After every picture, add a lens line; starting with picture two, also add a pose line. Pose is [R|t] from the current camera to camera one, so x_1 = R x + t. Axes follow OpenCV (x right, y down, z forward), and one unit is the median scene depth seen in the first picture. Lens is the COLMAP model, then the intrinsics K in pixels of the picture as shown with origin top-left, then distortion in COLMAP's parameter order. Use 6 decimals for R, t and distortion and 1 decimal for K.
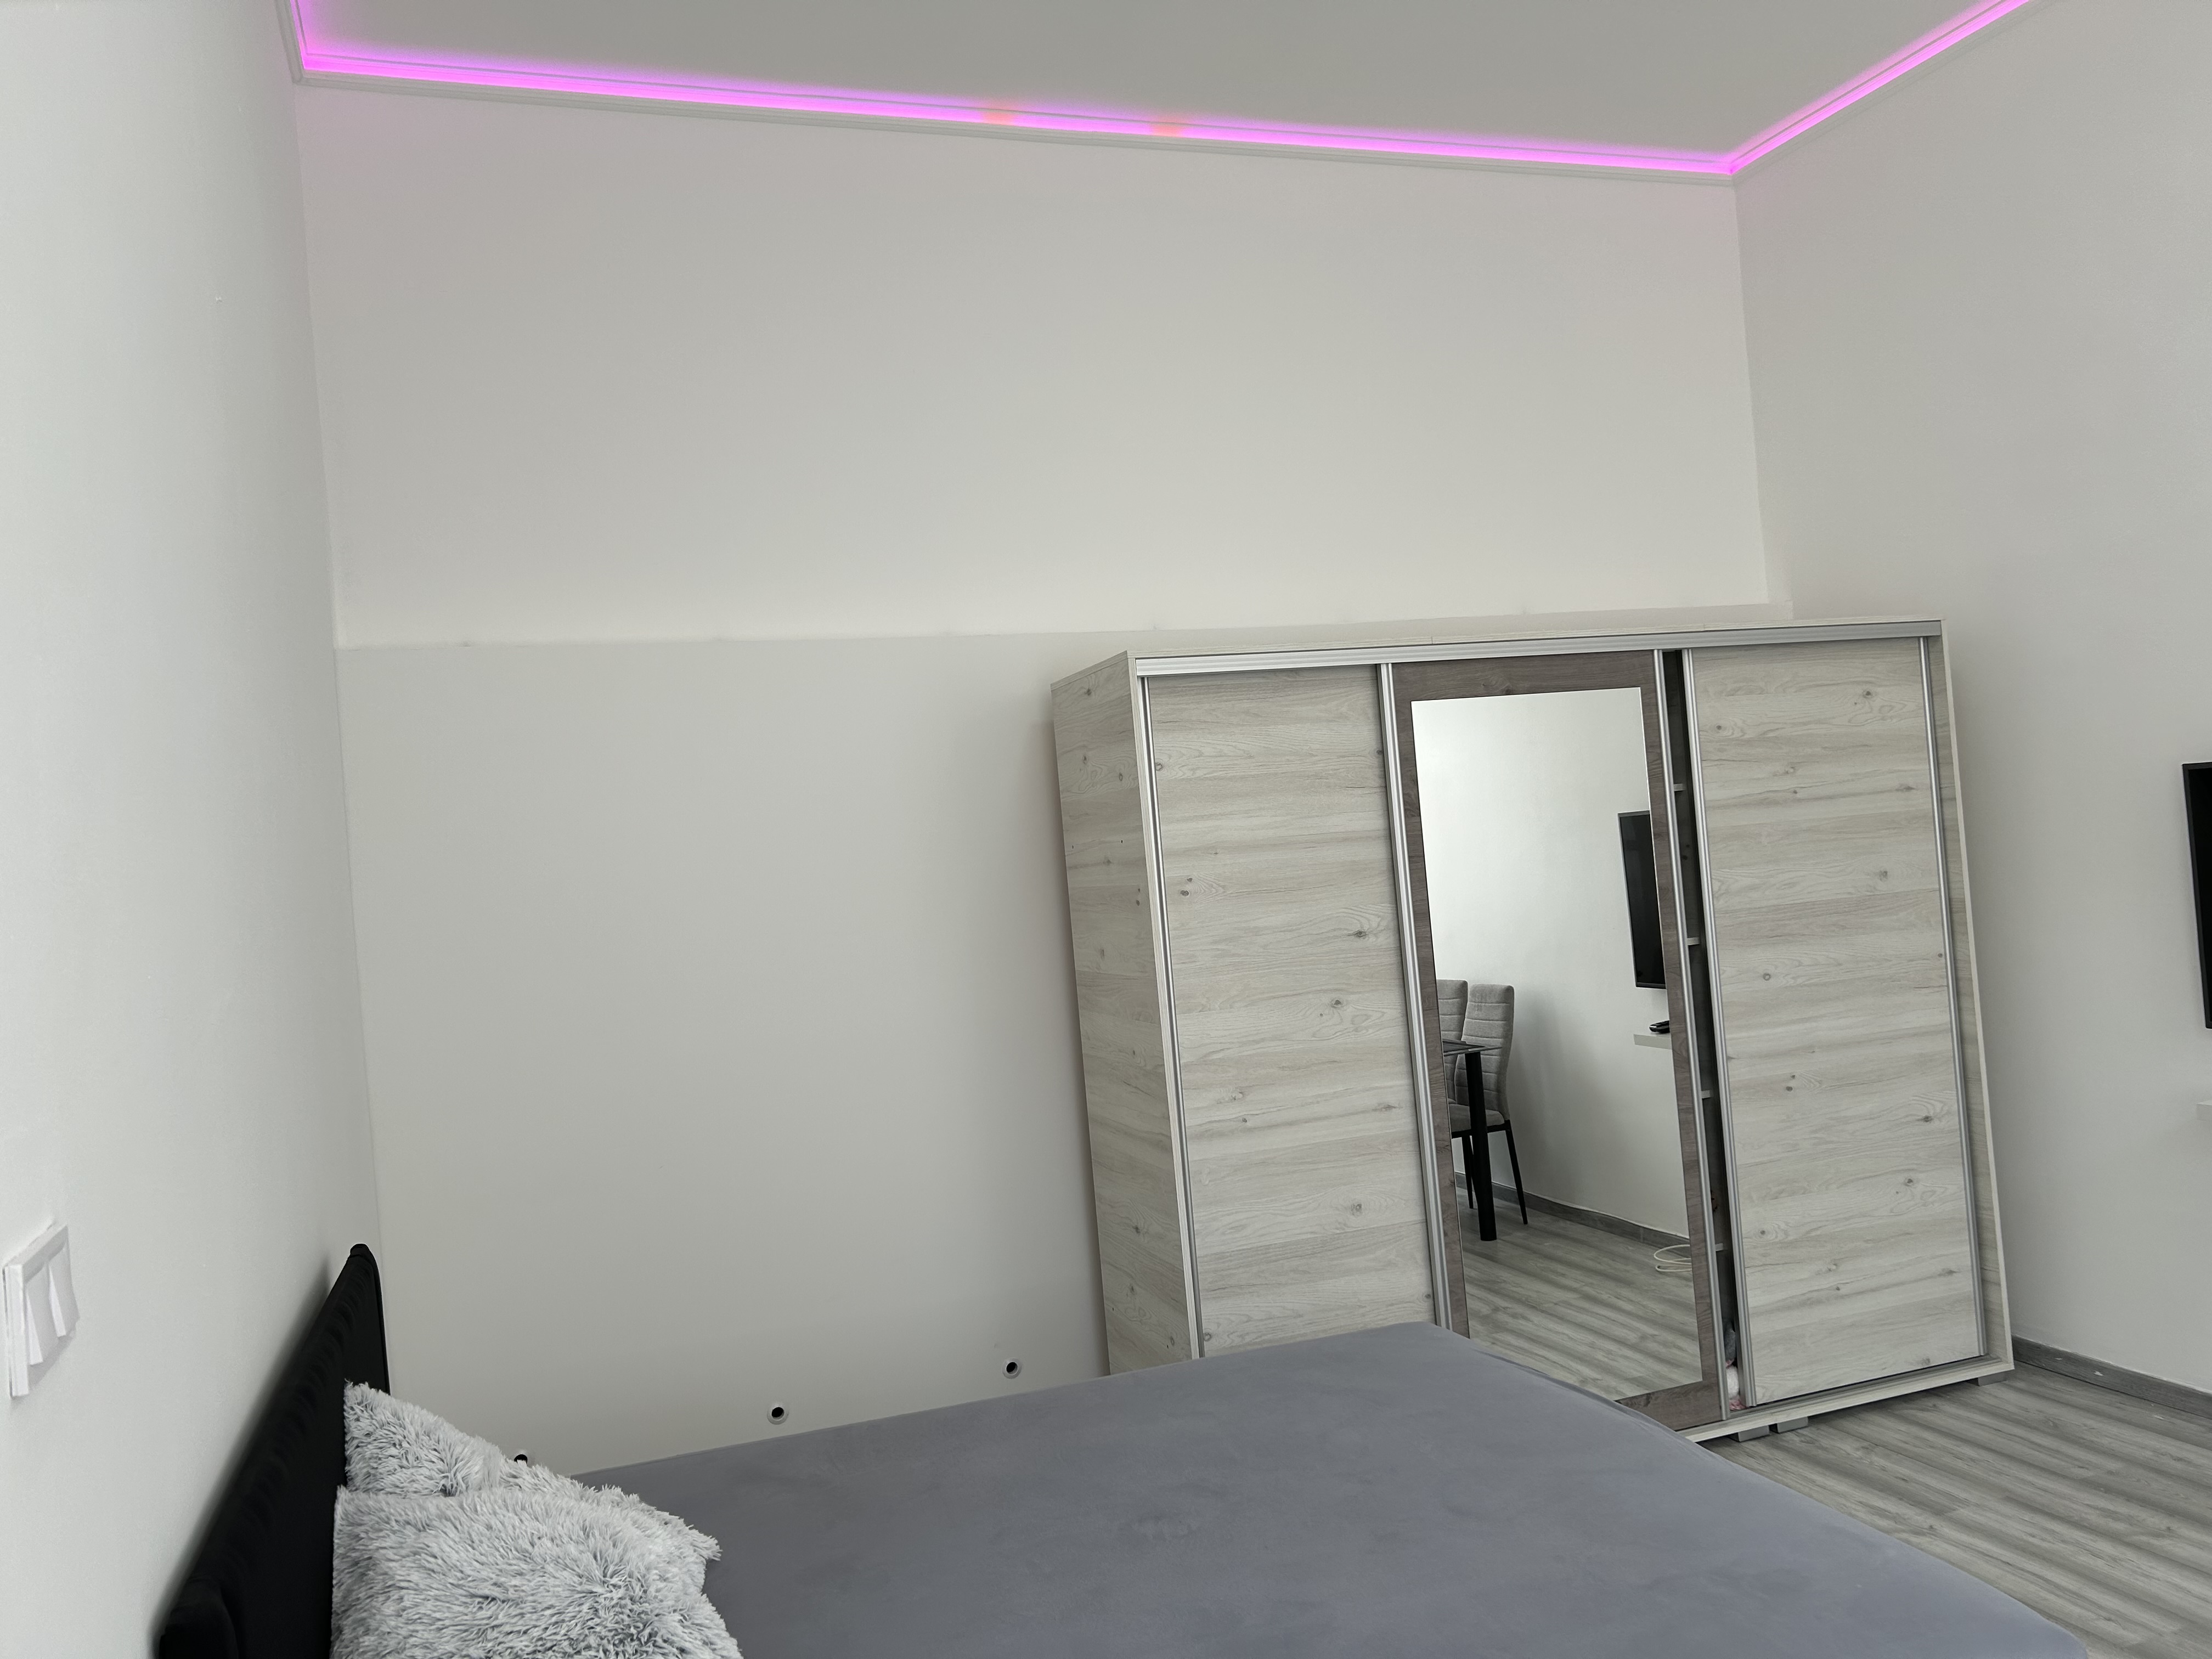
lens RADIAL K [[1659.4, 0, 1110.8], [0, 1659.4, 849.3], [0, 0, 1]] dist [0.054758, -0.063819]
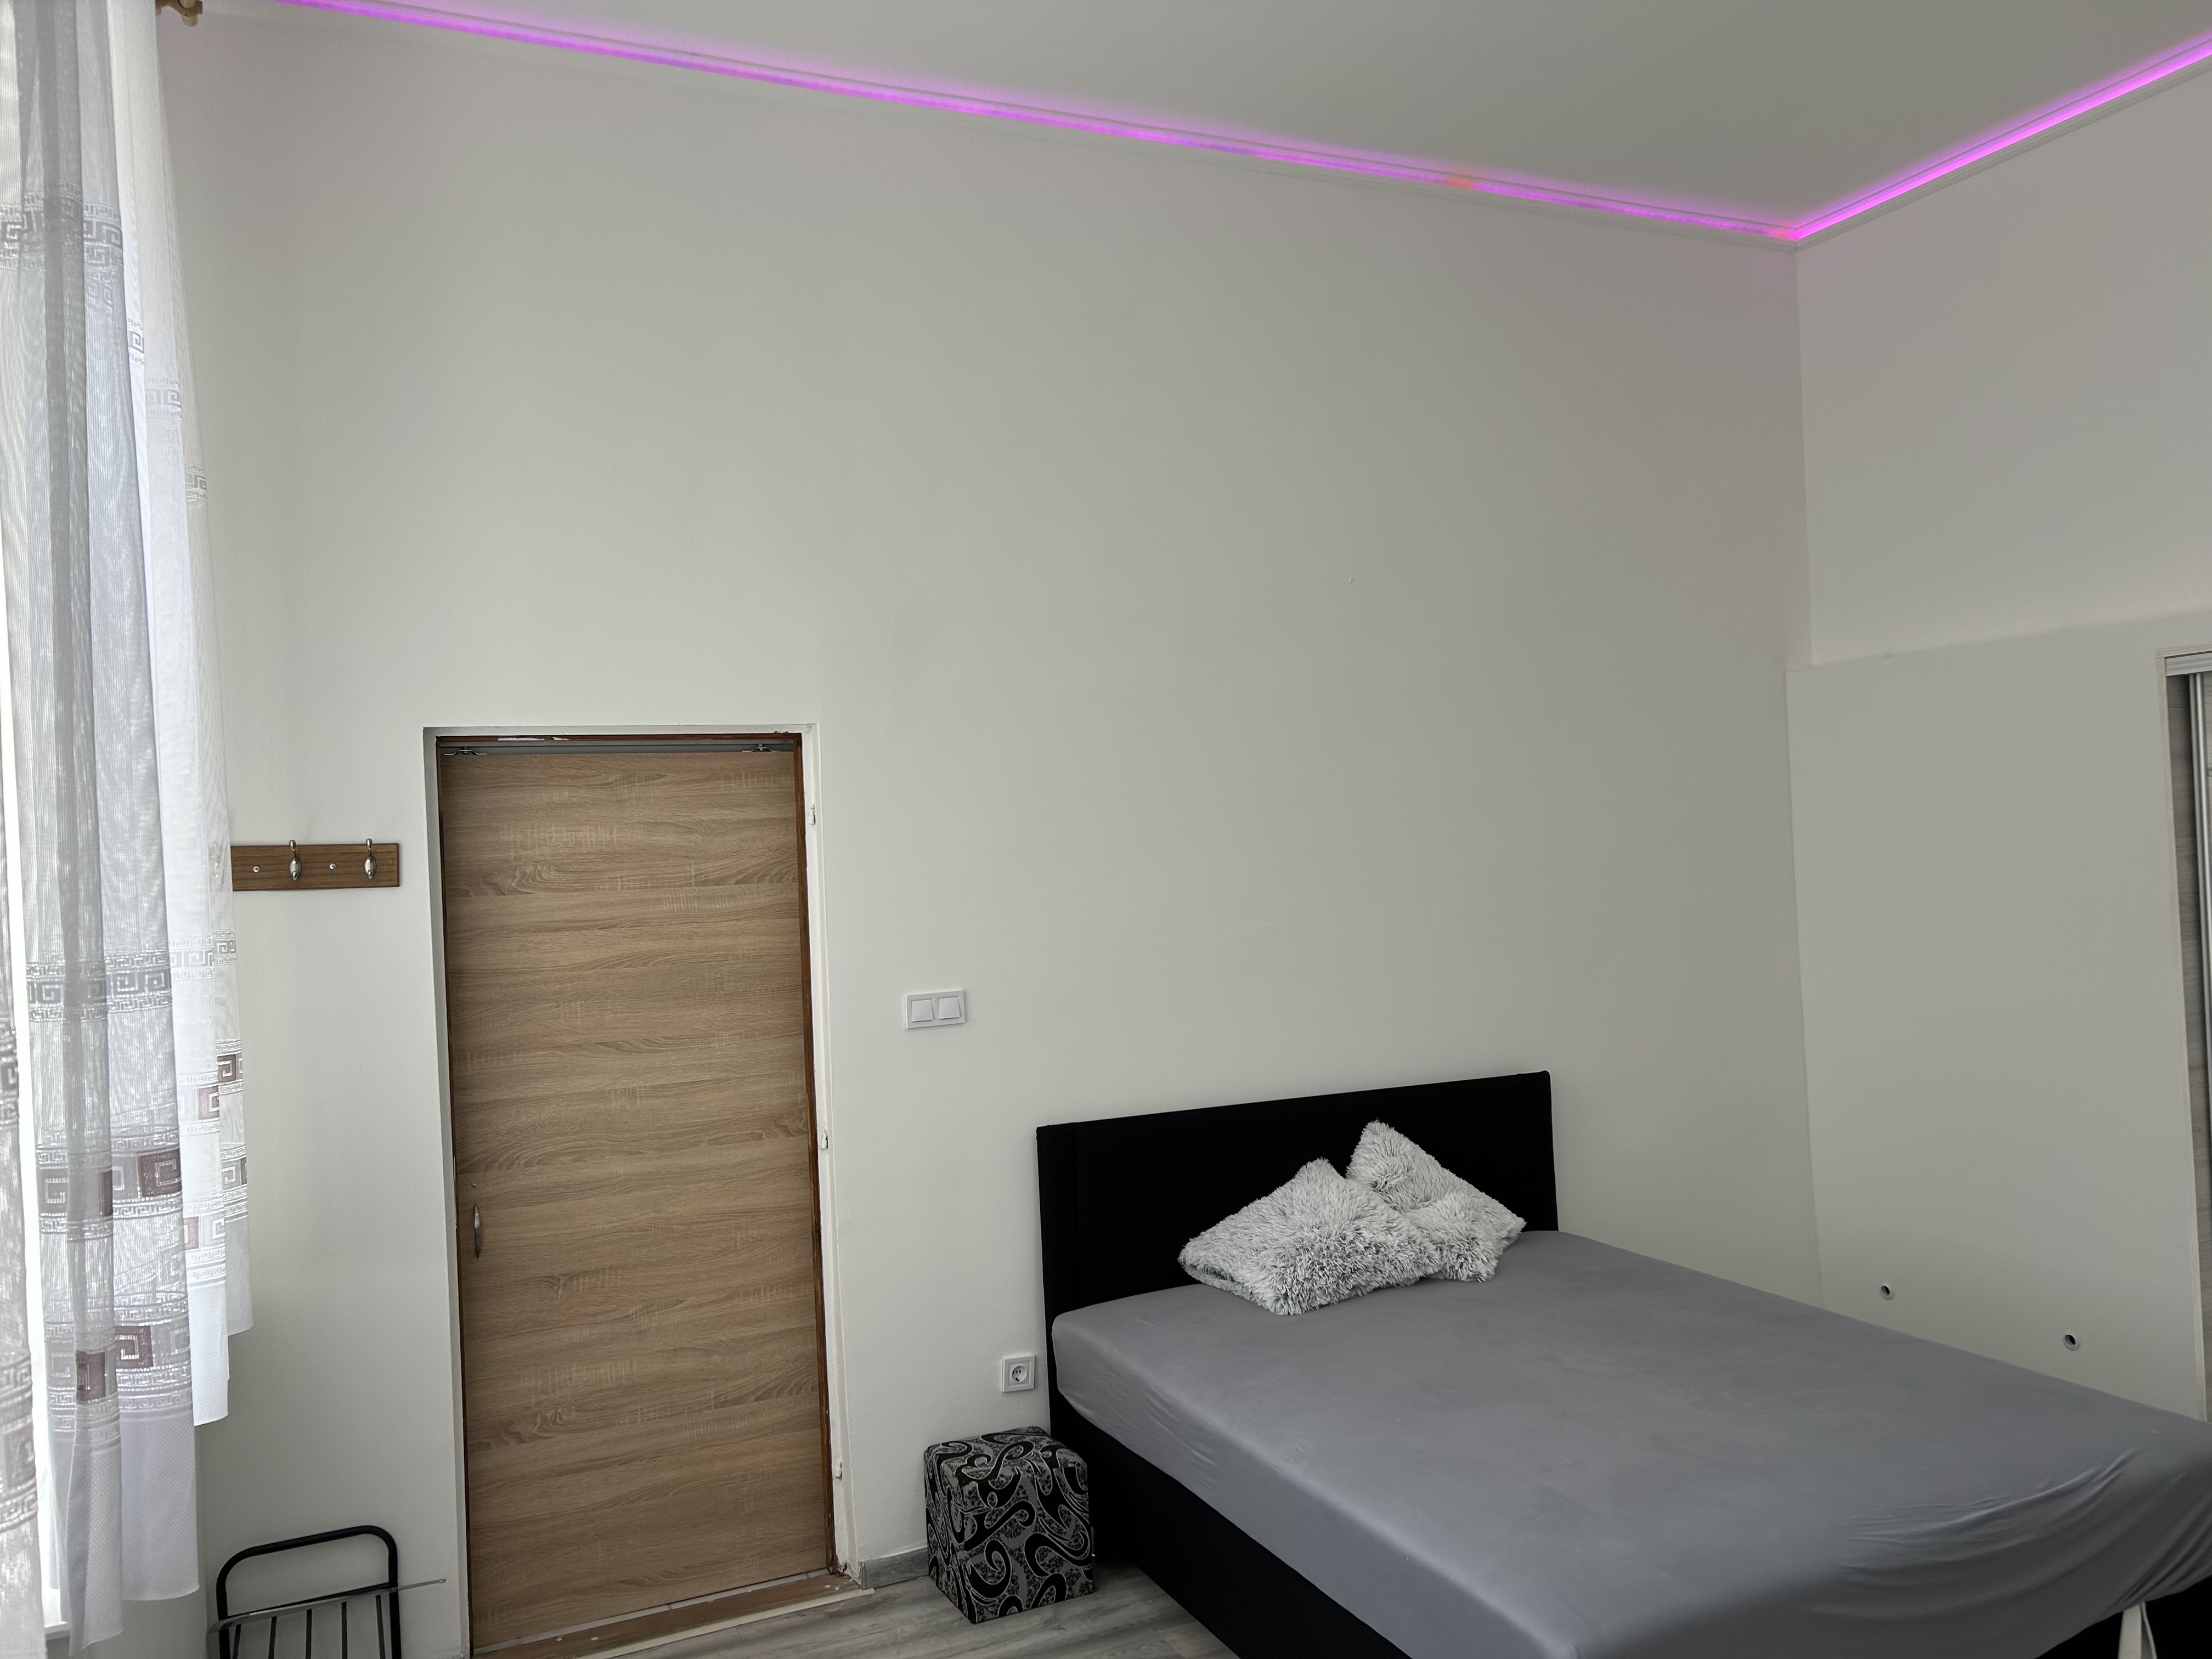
lens RADIAL K [[1659.4, 0, 1105.0], [0, 1659.4, 839.5], [0, 0, 1]] dist [0.054758, -0.063819]
pose [[0.083742, 0.065945, -0.994303, 0.787689], [0.040889, 0.996740, 0.069550, -0.090057], [0.995648, -0.046480, 0.080773, 0.281518]]
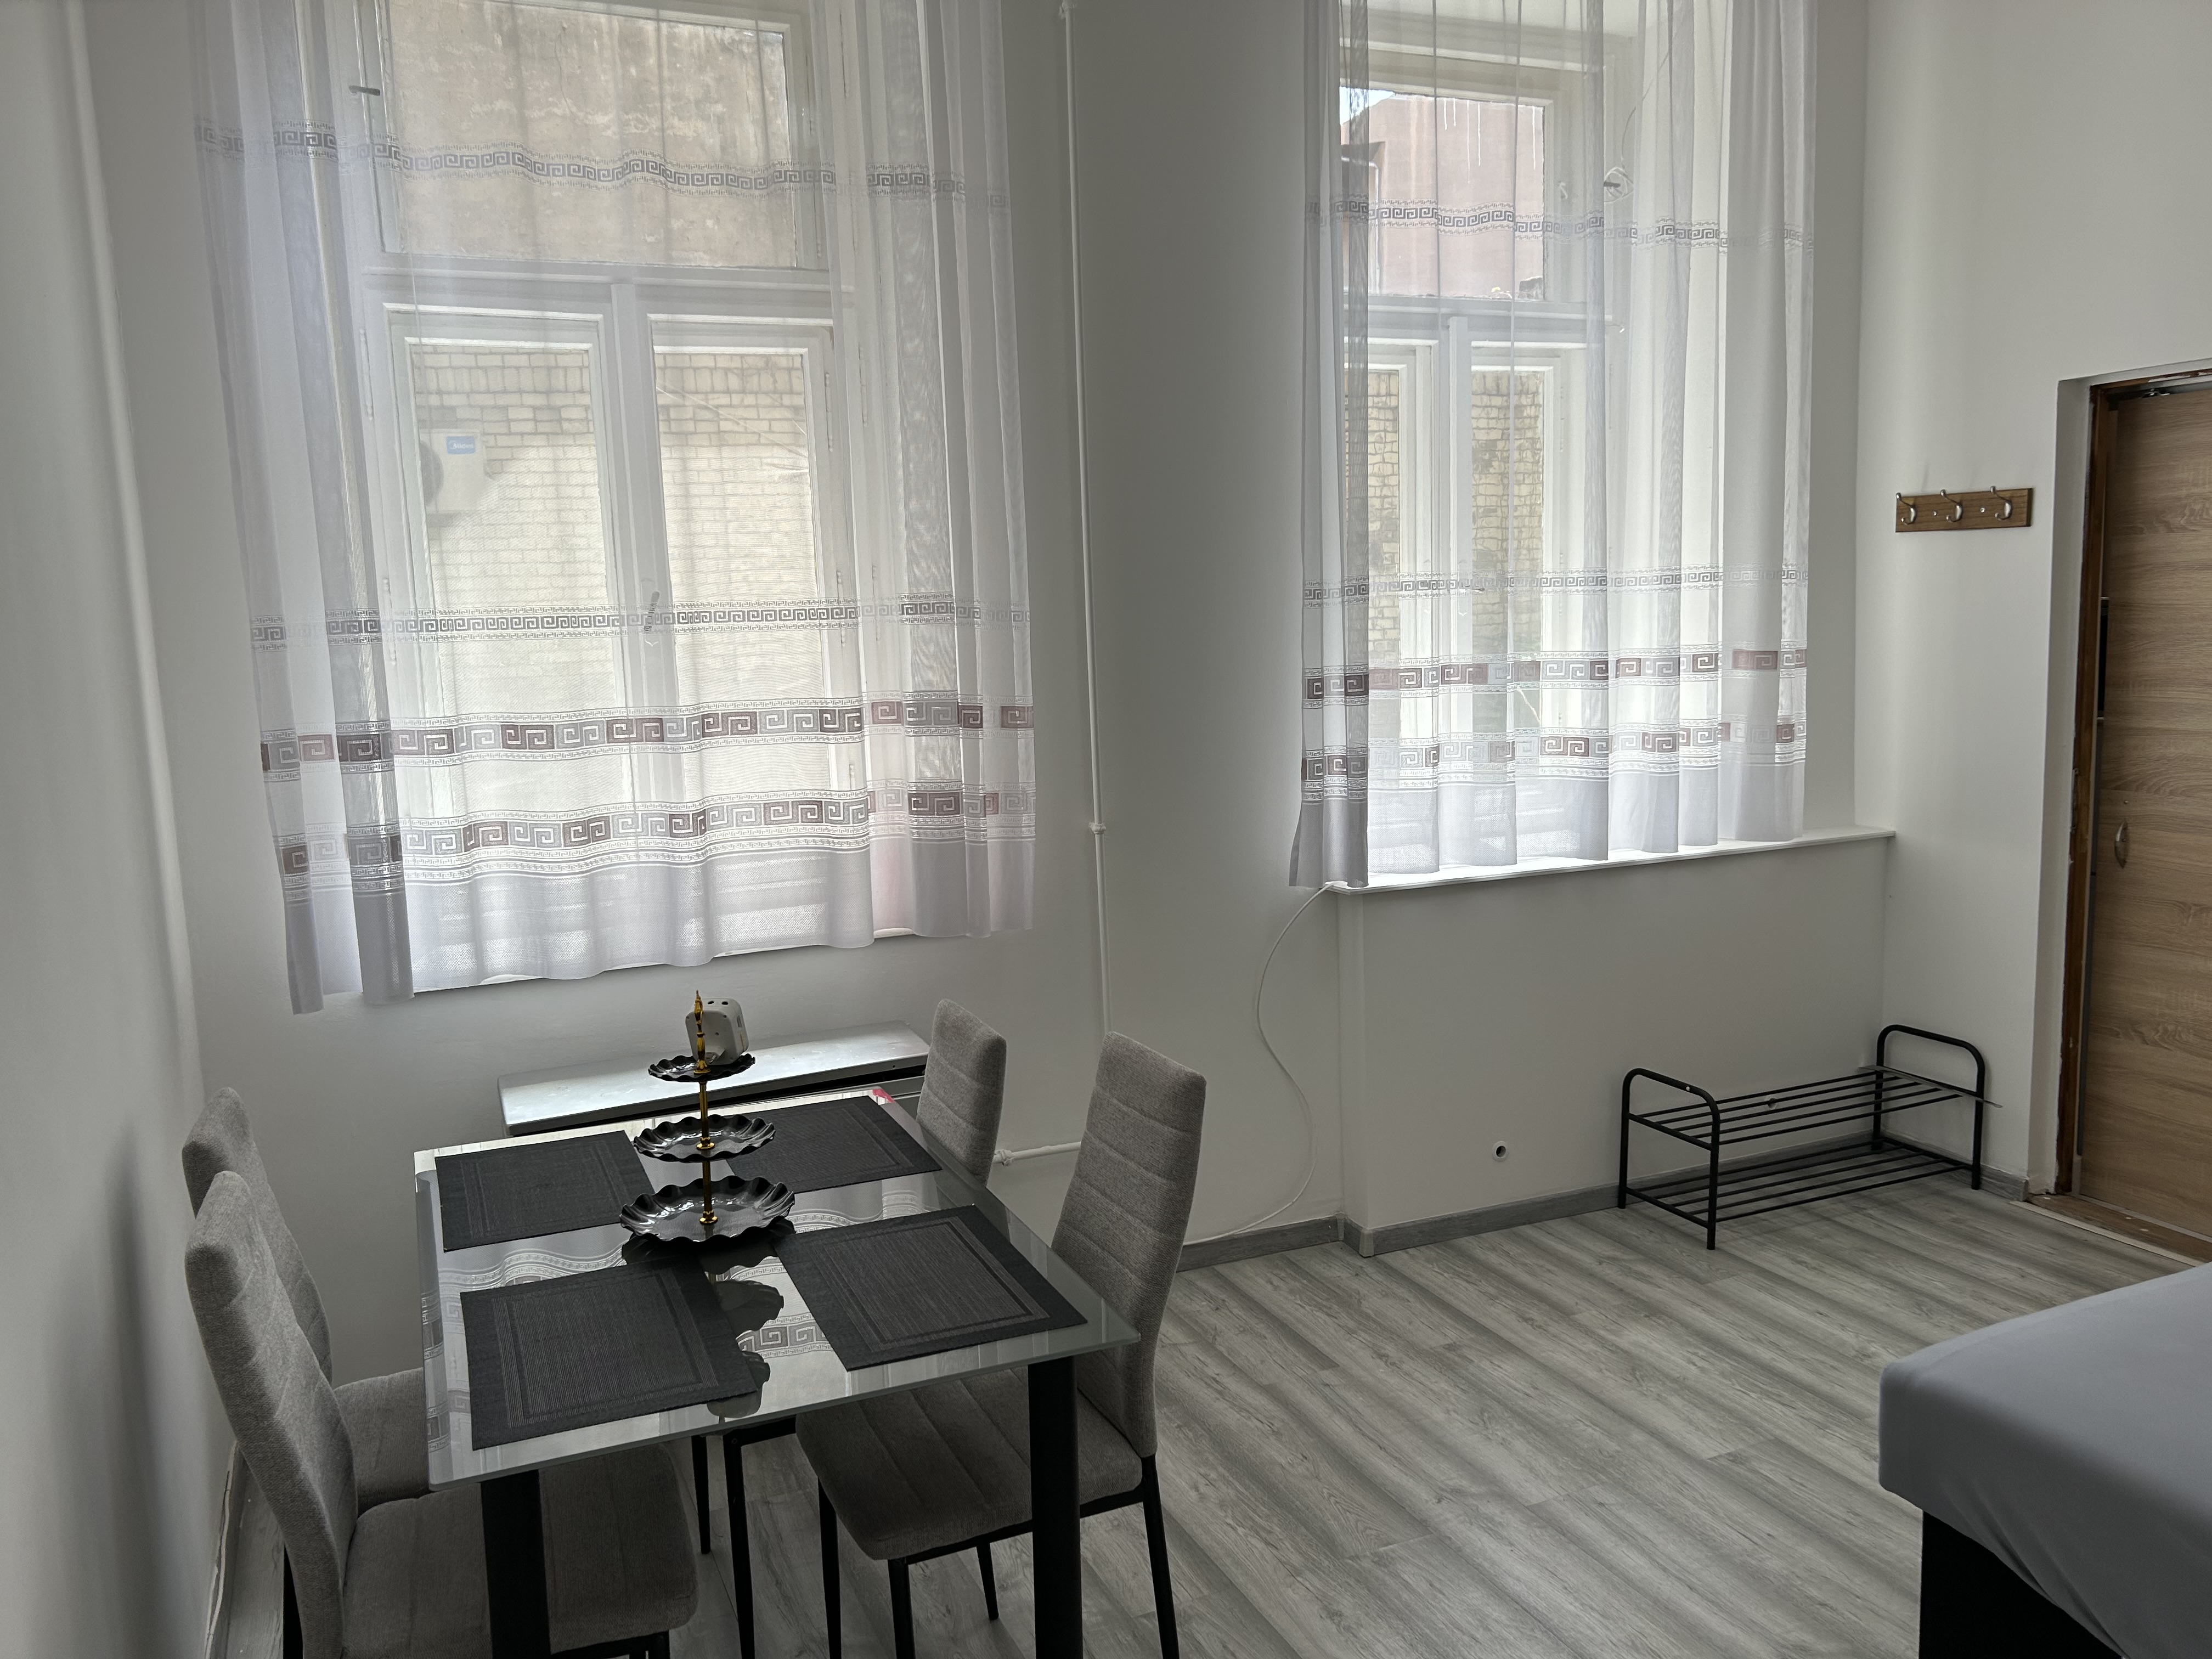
lens RADIAL K [[1659.4, 0, 1105.4], [0, 1659.4, 828.0], [0, 0, 1]] dist [0.054758, -0.063819]
pose [[-0.991939, 0.120714, -0.038542, 0.513429], [0.114561, 0.984286, 0.134375, -0.042688], [0.054158, 0.128877, -0.990181, 0.950974]]
